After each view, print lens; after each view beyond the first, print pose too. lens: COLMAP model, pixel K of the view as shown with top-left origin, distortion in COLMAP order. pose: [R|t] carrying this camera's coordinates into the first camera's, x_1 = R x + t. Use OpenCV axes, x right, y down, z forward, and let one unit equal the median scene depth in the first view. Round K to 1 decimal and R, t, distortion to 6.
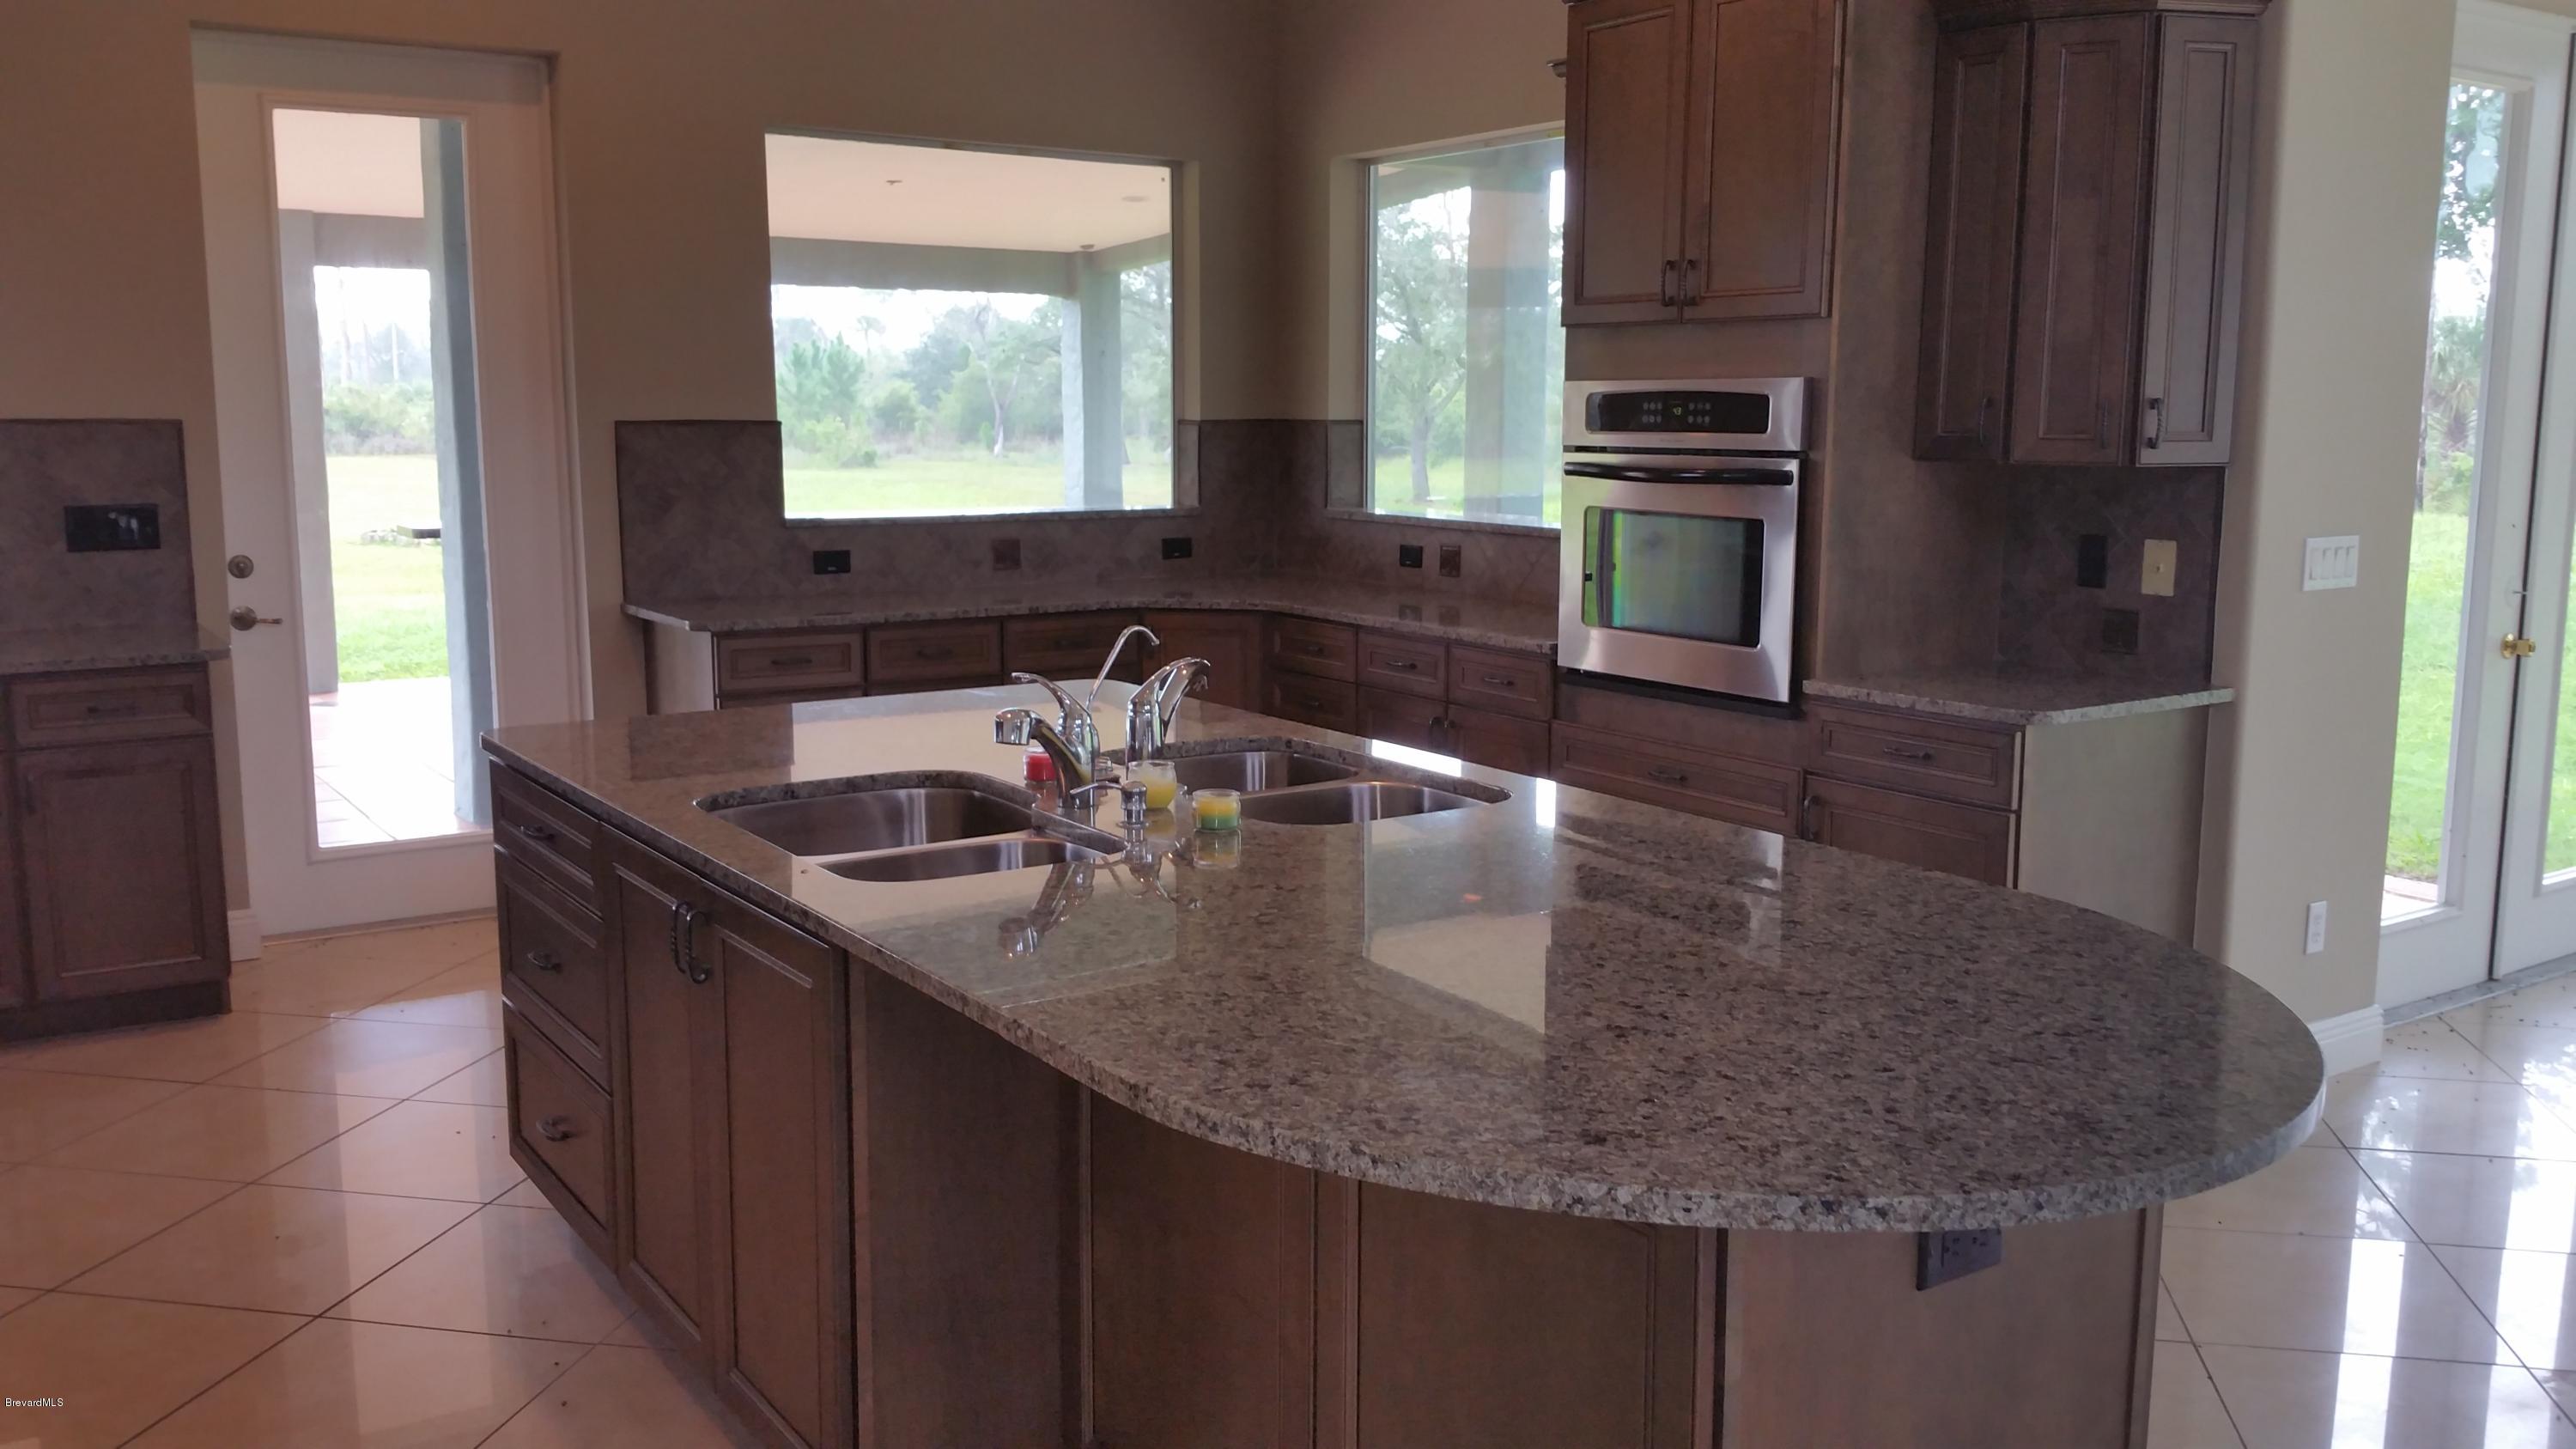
lens RADIAL K [[2132.5, 0, 1305.8], [0, 2132.5, 711.0], [0, 0, 1]] dist [0.123975, -0.267322]
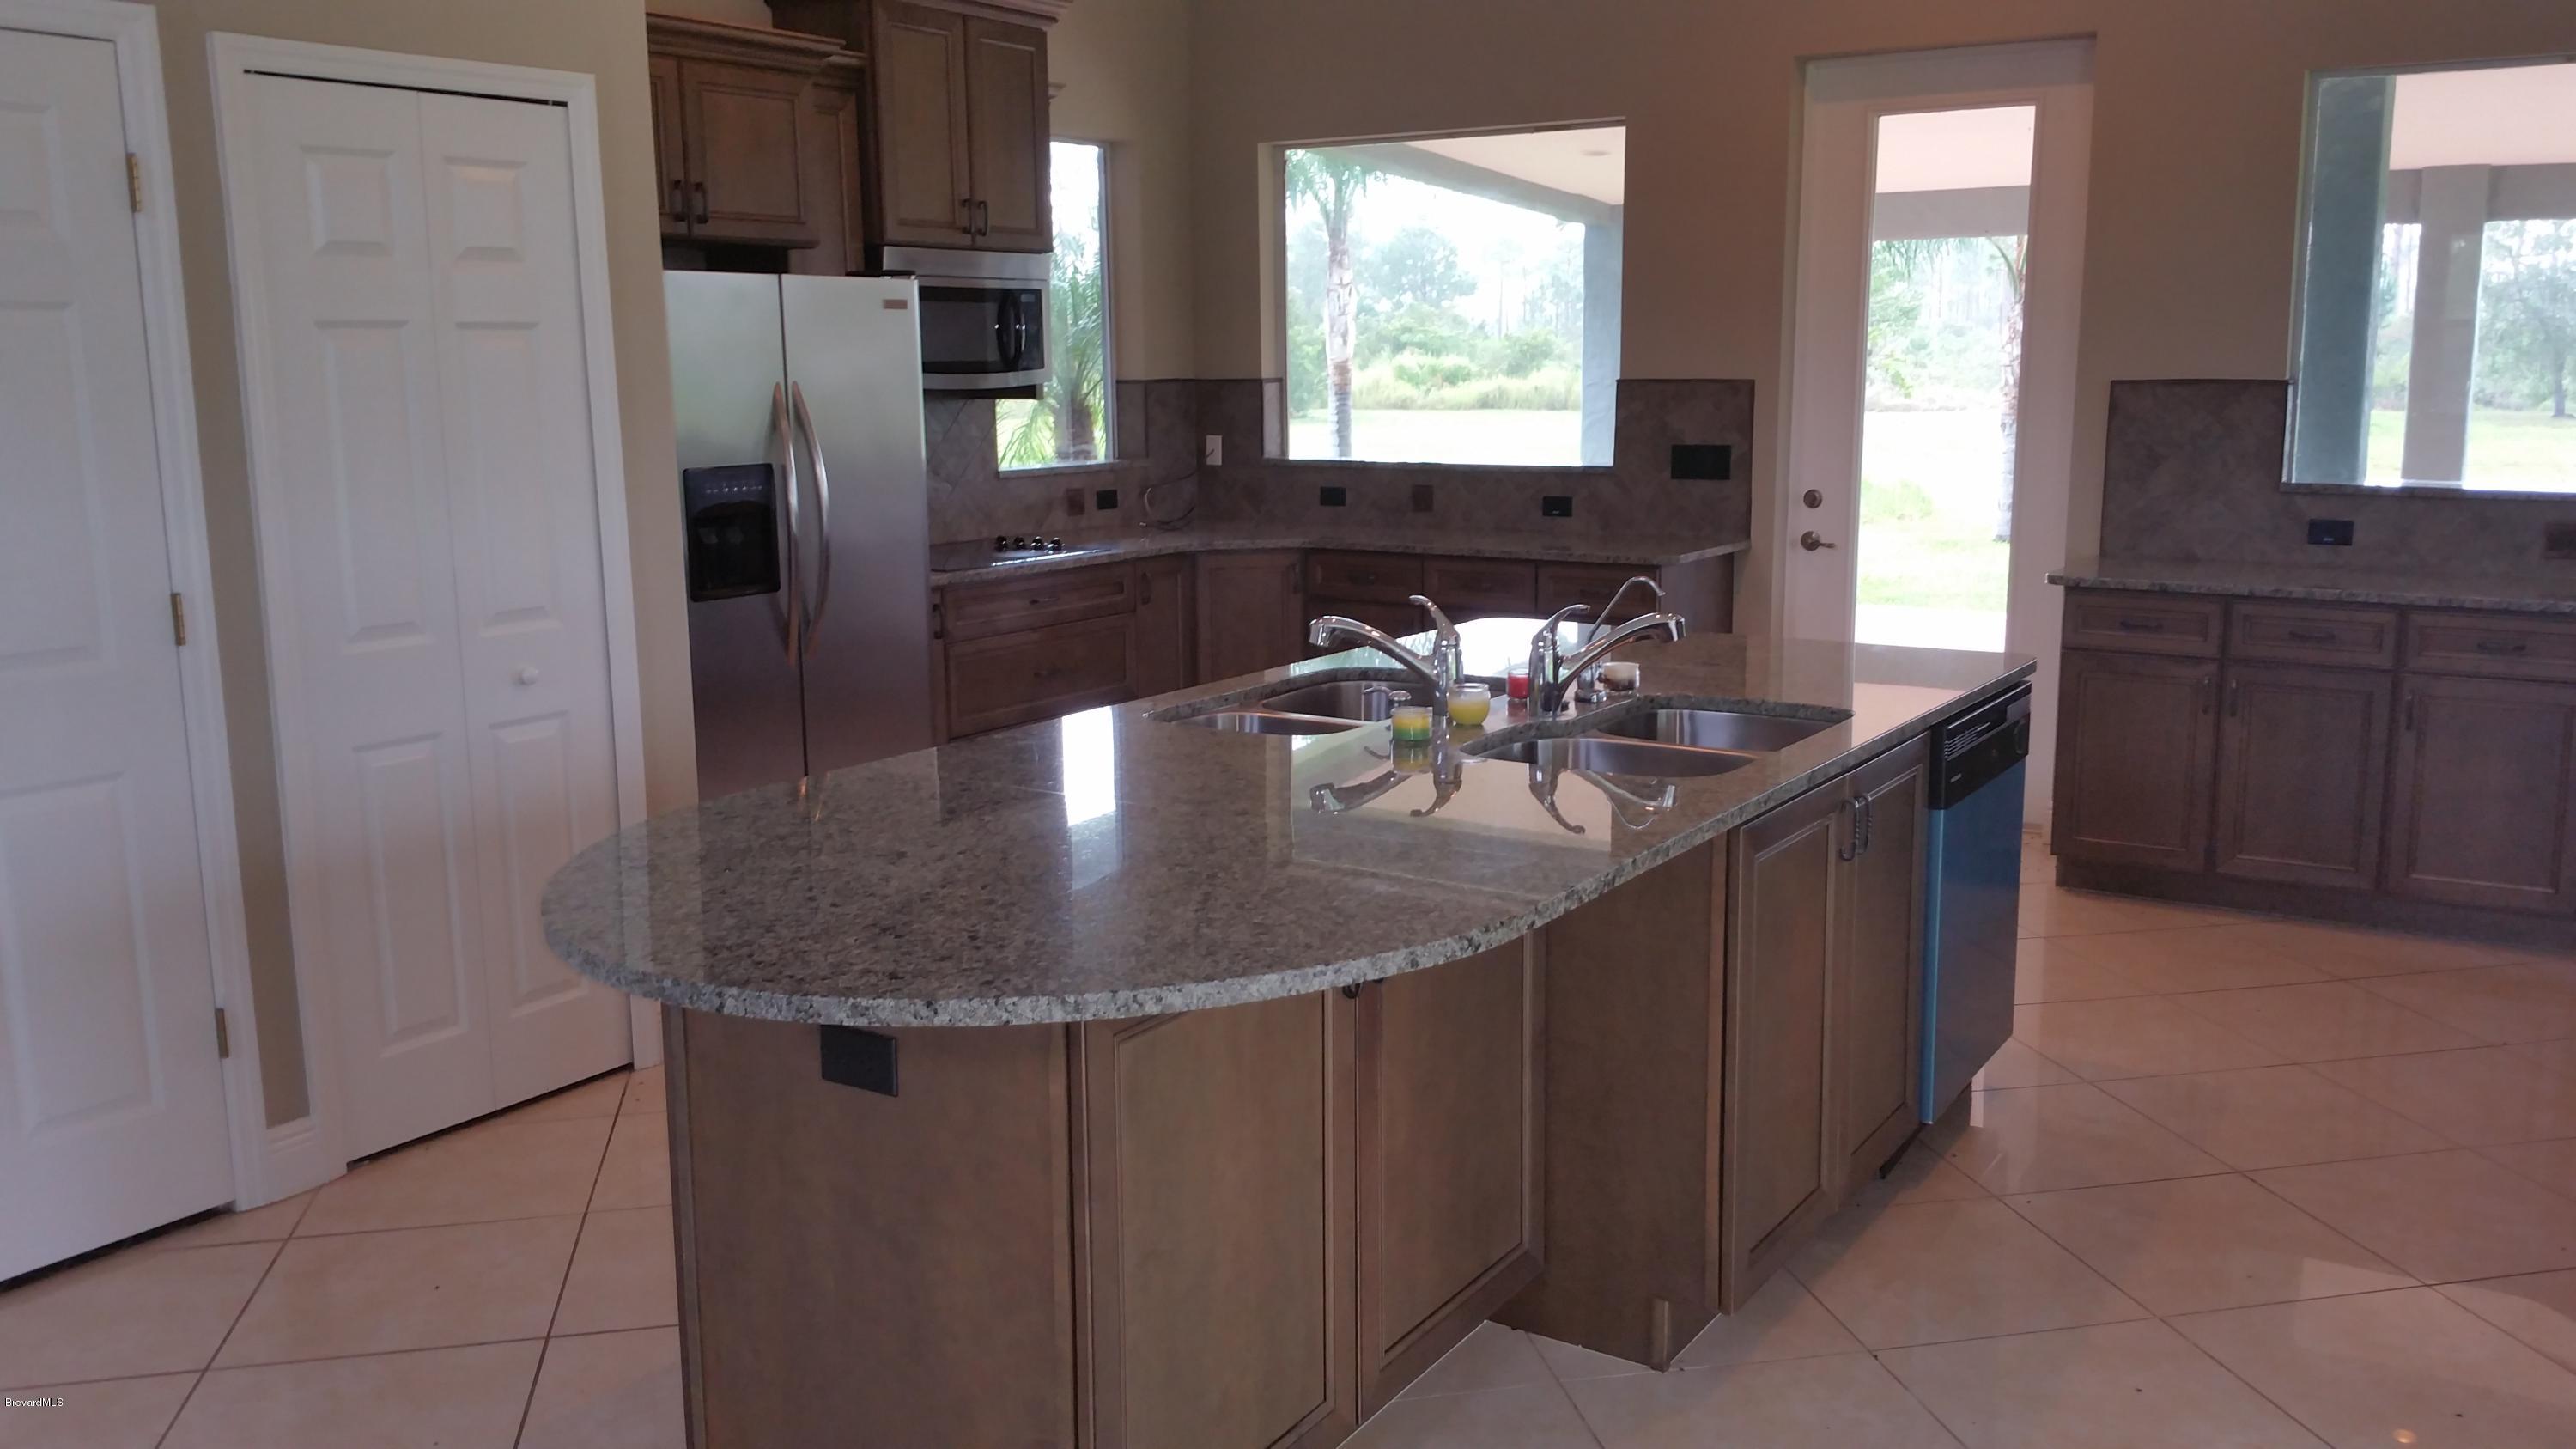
lens RADIAL K [[2132.5, 0, 1305.8], [0, 2132.5, 711.0], [0, 0, 1]] dist [0.123975, -0.267322]
pose [[0.381515, 0.148036, -0.912432, 0.608531], [-0.126589, 0.986160, 0.107067, -0.047865], [0.915654, 0.074656, 0.394975, 0.296321]]
